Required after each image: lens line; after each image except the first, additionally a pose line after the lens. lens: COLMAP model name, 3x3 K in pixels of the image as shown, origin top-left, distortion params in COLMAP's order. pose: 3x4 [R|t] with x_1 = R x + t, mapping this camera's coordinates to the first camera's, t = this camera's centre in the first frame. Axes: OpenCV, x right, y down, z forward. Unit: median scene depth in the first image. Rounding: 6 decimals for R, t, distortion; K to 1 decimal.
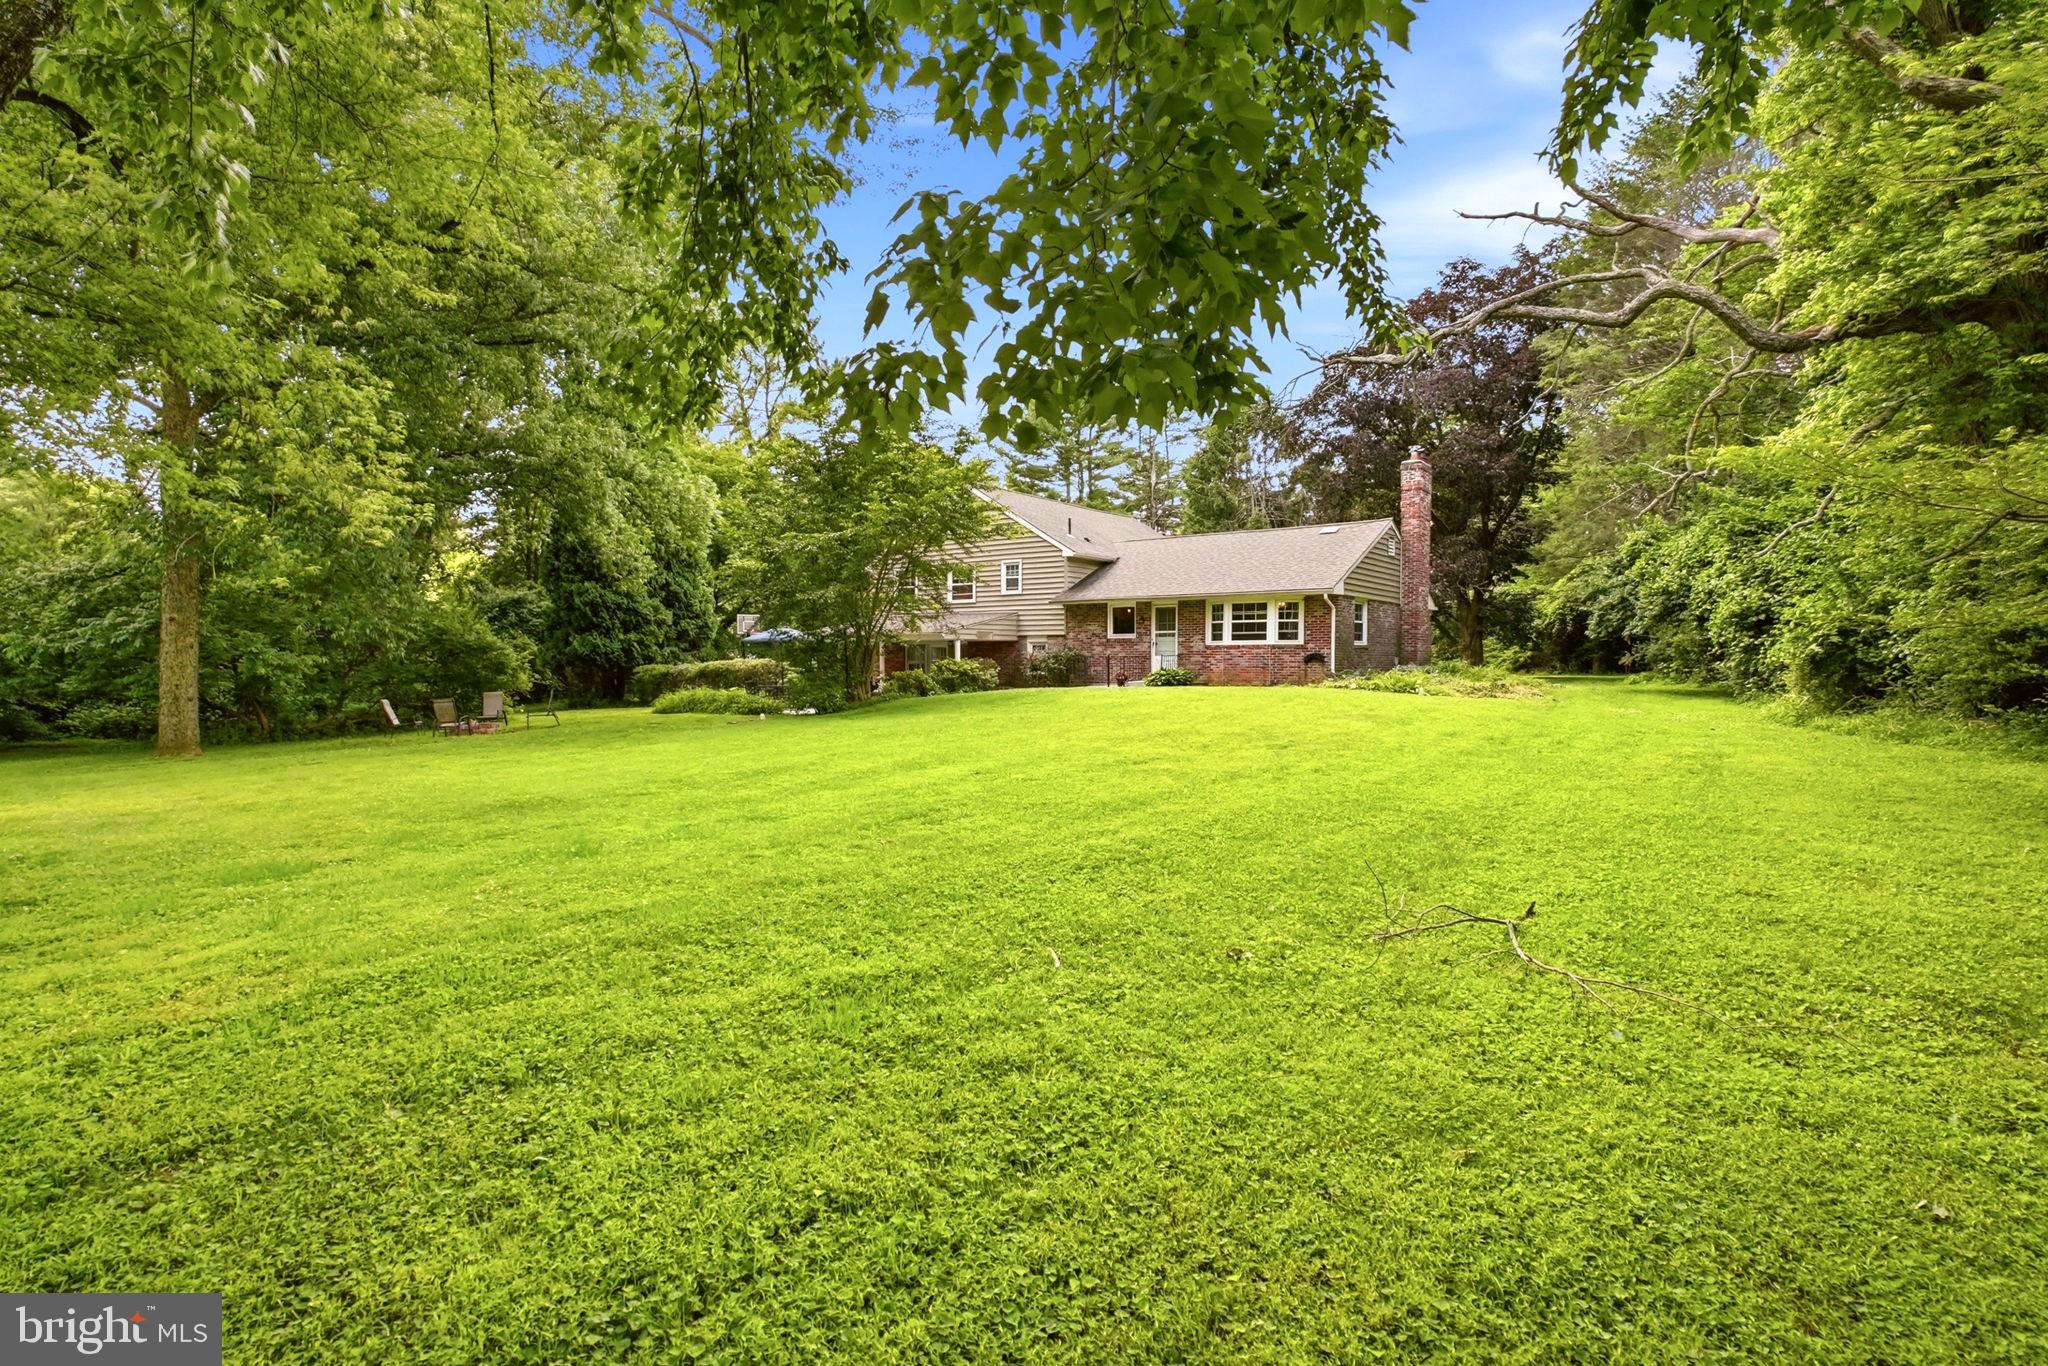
lens RADIAL K [[988.5, 0, 1023.6], [0, 988.5, 664.7], [0, 0, 1]] dist [-0.029423, 0.016485]
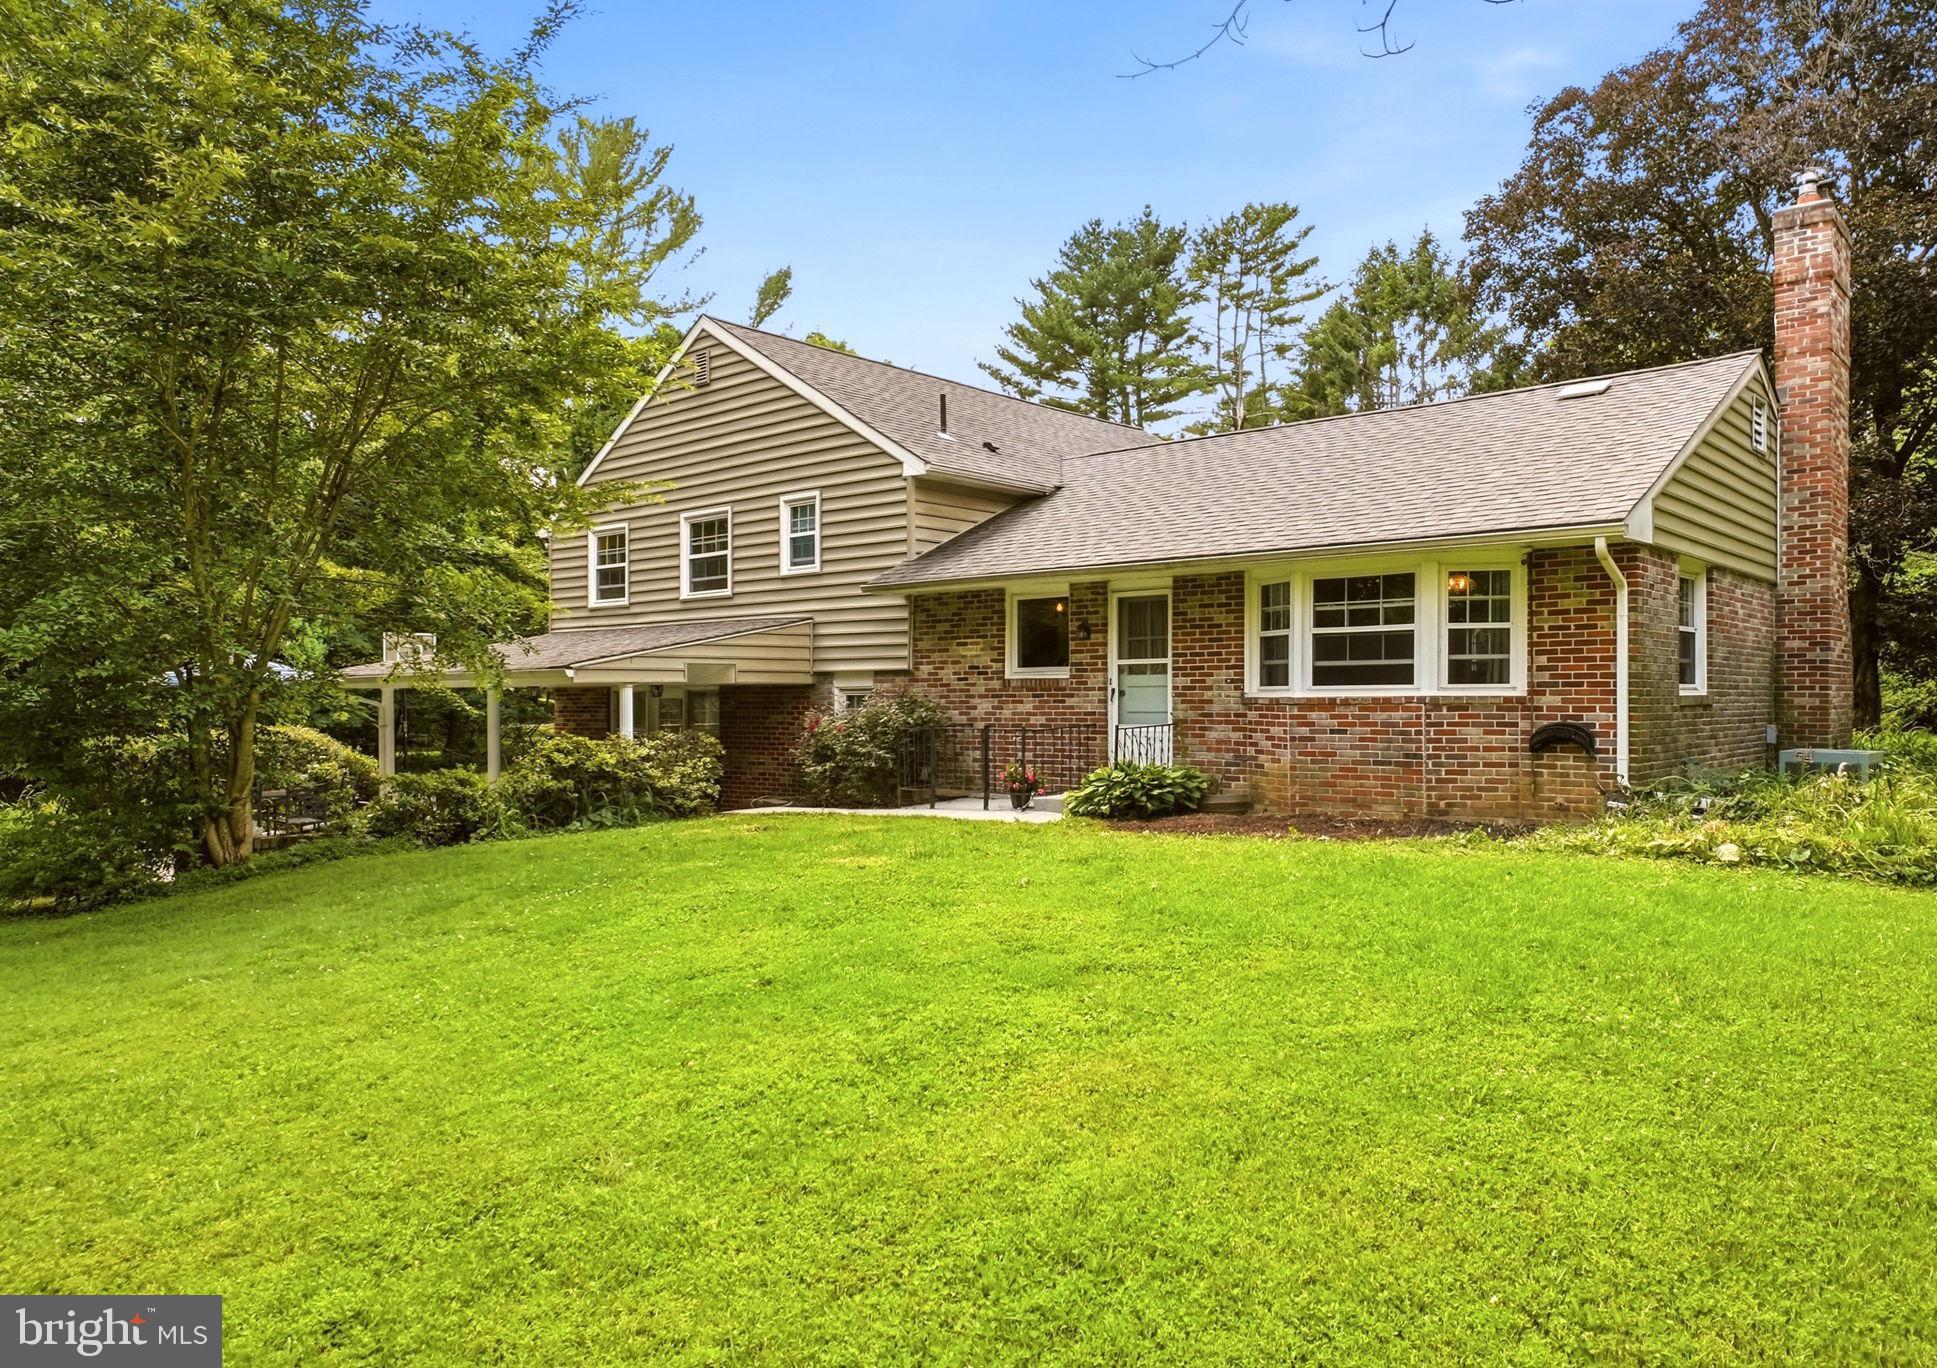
lens RADIAL K [[1459.9, 0, 968.5], [0, 1459.9, 684.0], [0, 0, 1]] dist [-0.011651, -0.006629]
pose [[0.997794, -0.006975, -0.066017, 0.114982], [0.005851, 0.999835, -0.017205, -0.015621], [0.066126, 0.016781, 0.997670, 0.444753]]
